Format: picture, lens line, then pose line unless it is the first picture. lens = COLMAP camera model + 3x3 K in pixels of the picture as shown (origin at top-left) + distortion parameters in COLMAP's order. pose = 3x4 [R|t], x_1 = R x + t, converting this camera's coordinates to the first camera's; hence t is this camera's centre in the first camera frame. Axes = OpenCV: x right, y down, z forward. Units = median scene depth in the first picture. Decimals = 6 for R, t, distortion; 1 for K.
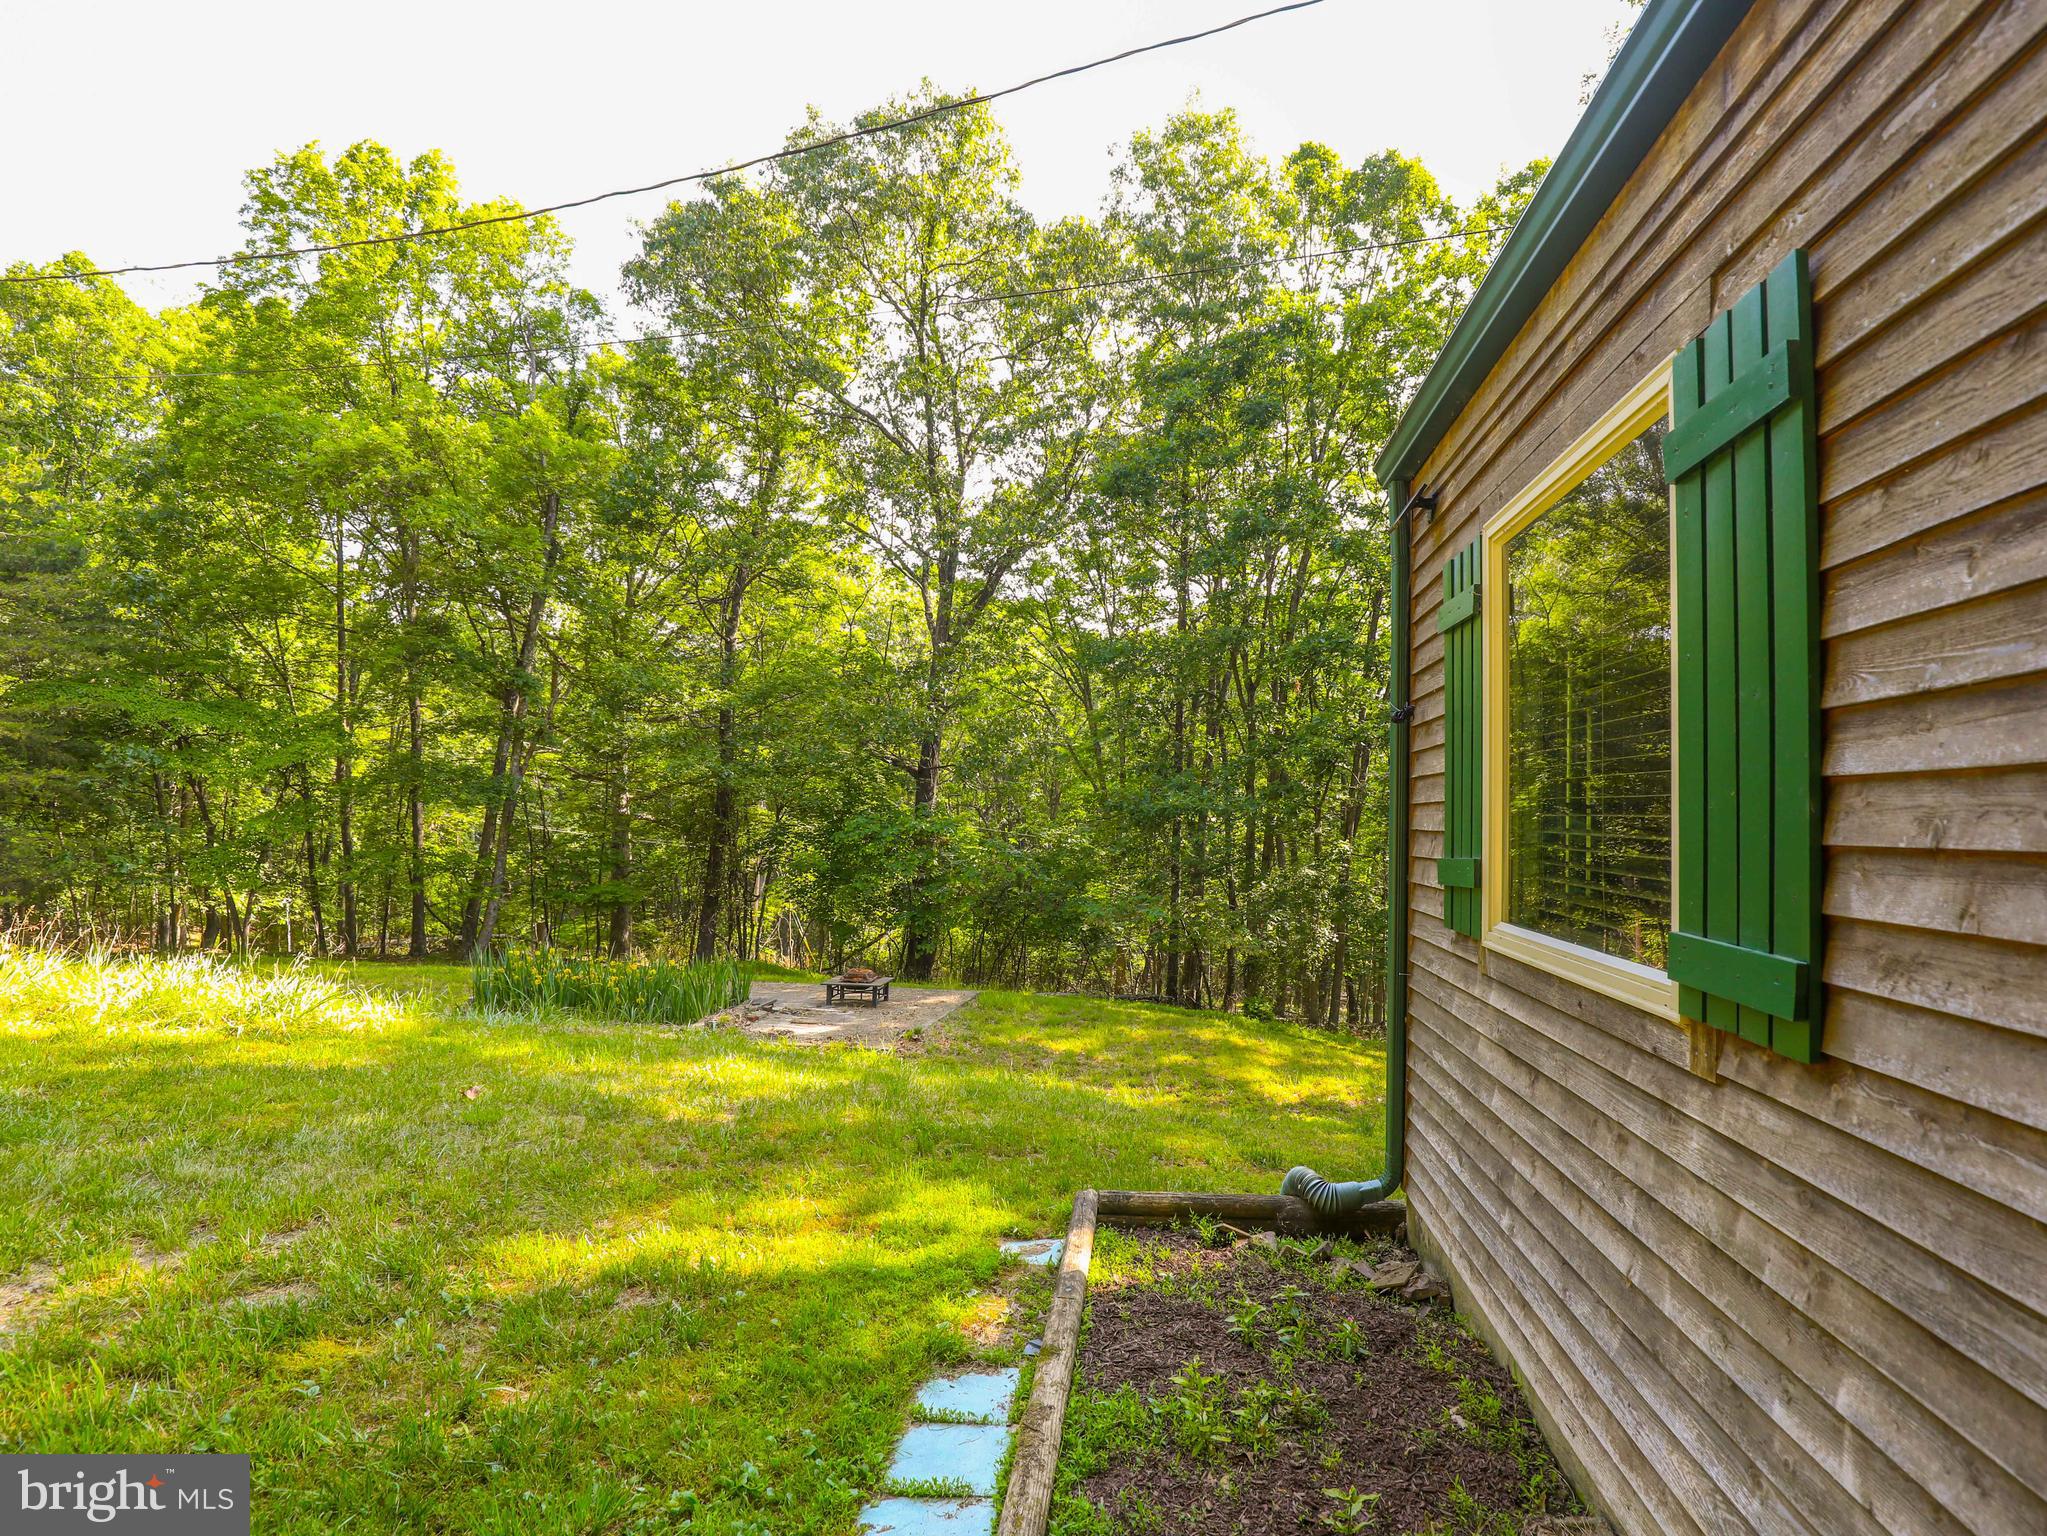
lens RADIAL K [[1062.9, 0, 1034.7], [0, 1062.9, 772.9], [0, 0, 1]] dist [-0.031898, 0.000169]
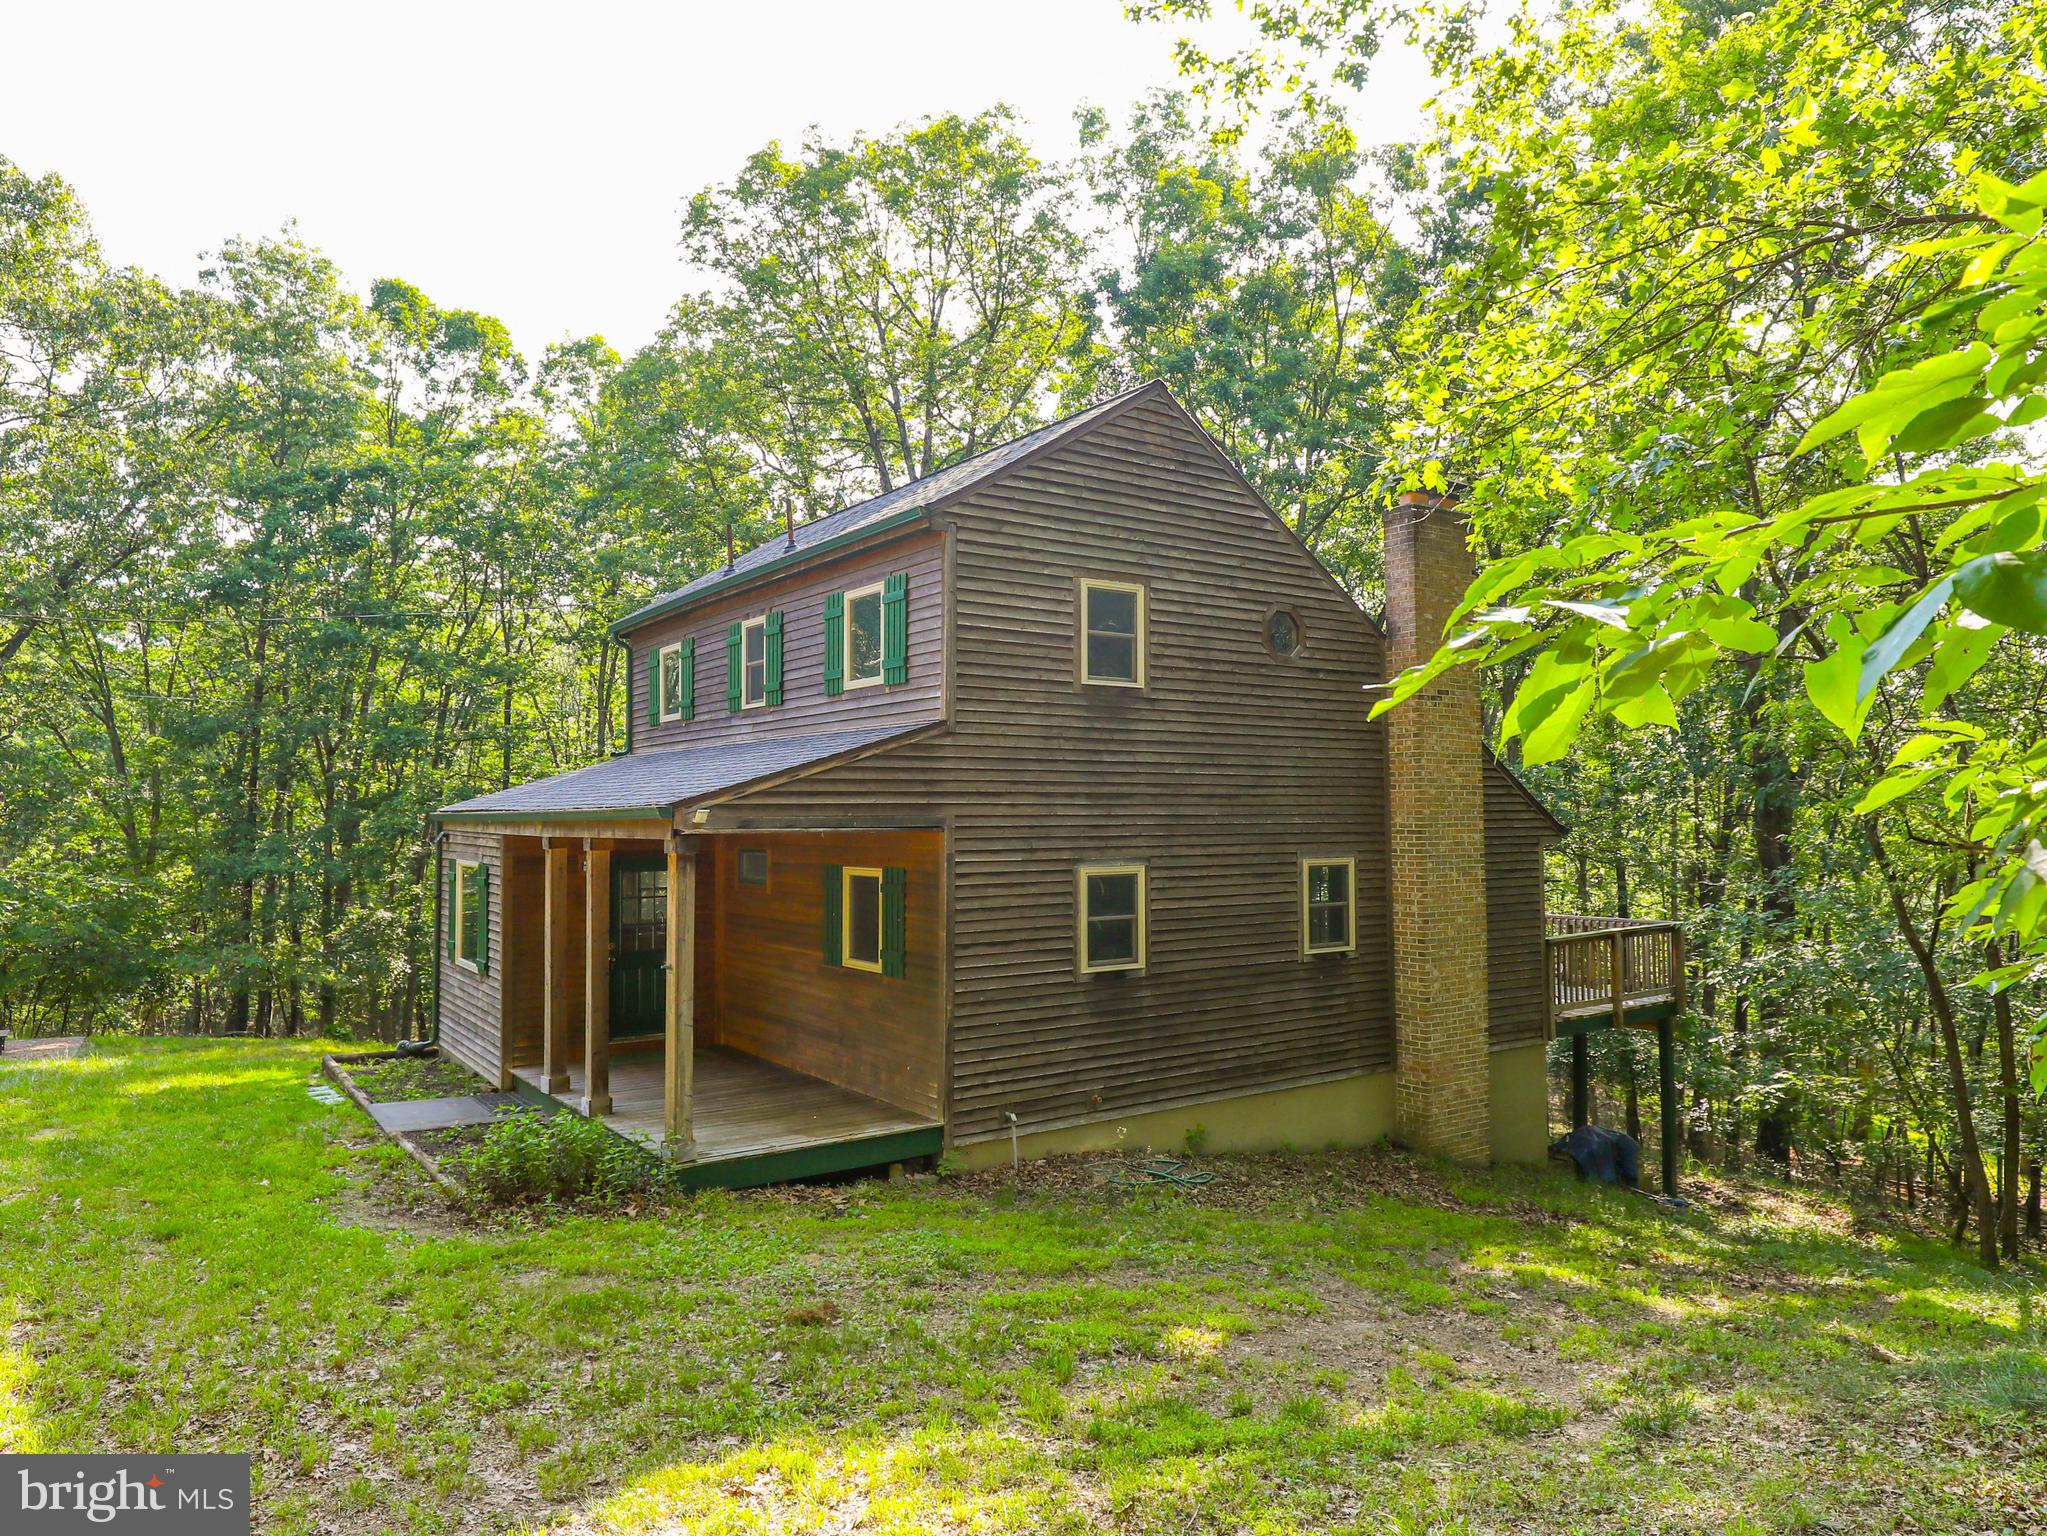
lens RADIAL K [[1062.9, 0, 1034.7], [0, 1062.9, 772.9], [0, 0, 1]] dist [-0.031898, 0.000169]
pose [[0.685638, 0.018191, 0.727715, -0.102767], [-0.010856, 0.999832, -0.014766, -0.054825], [-0.727862, 0.002224, 0.685720, -0.348255]]
